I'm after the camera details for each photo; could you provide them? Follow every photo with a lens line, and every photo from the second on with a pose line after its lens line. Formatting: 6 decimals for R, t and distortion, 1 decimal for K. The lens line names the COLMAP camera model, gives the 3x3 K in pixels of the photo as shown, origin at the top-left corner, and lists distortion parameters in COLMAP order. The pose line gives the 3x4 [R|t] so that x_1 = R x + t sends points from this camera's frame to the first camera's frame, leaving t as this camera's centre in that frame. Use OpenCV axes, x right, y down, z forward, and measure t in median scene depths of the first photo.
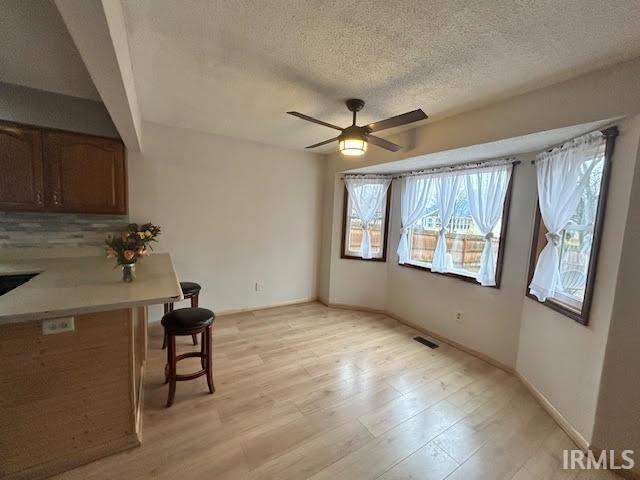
lens RADIAL K [[257.6, 0, 318.9], [0, 257.6, 240.3], [0, 0, 1]] dist [-0.000870, 0.000341]
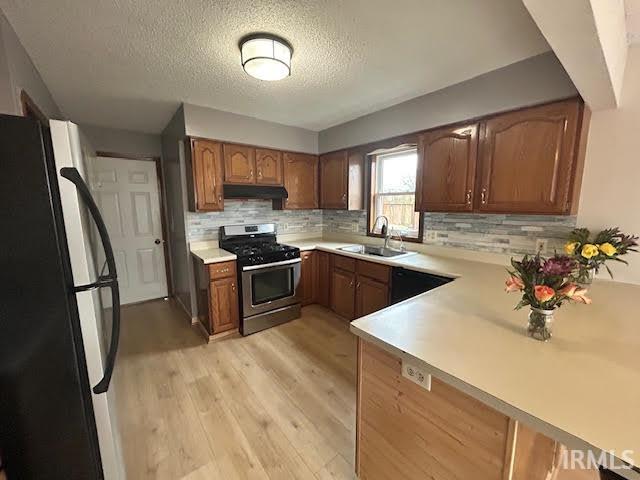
lens RADIAL K [[257.6, 0, 319.9], [0, 257.6, 238.7], [0, 0, 1]] dist [-0.000870, 0.000341]
pose [[0.111072, 0.095520, -0.989211, -0.185534], [-0.080458, 0.992967, 0.086848, -0.048346], [0.990550, 0.069944, 0.117976, 0.324036]]
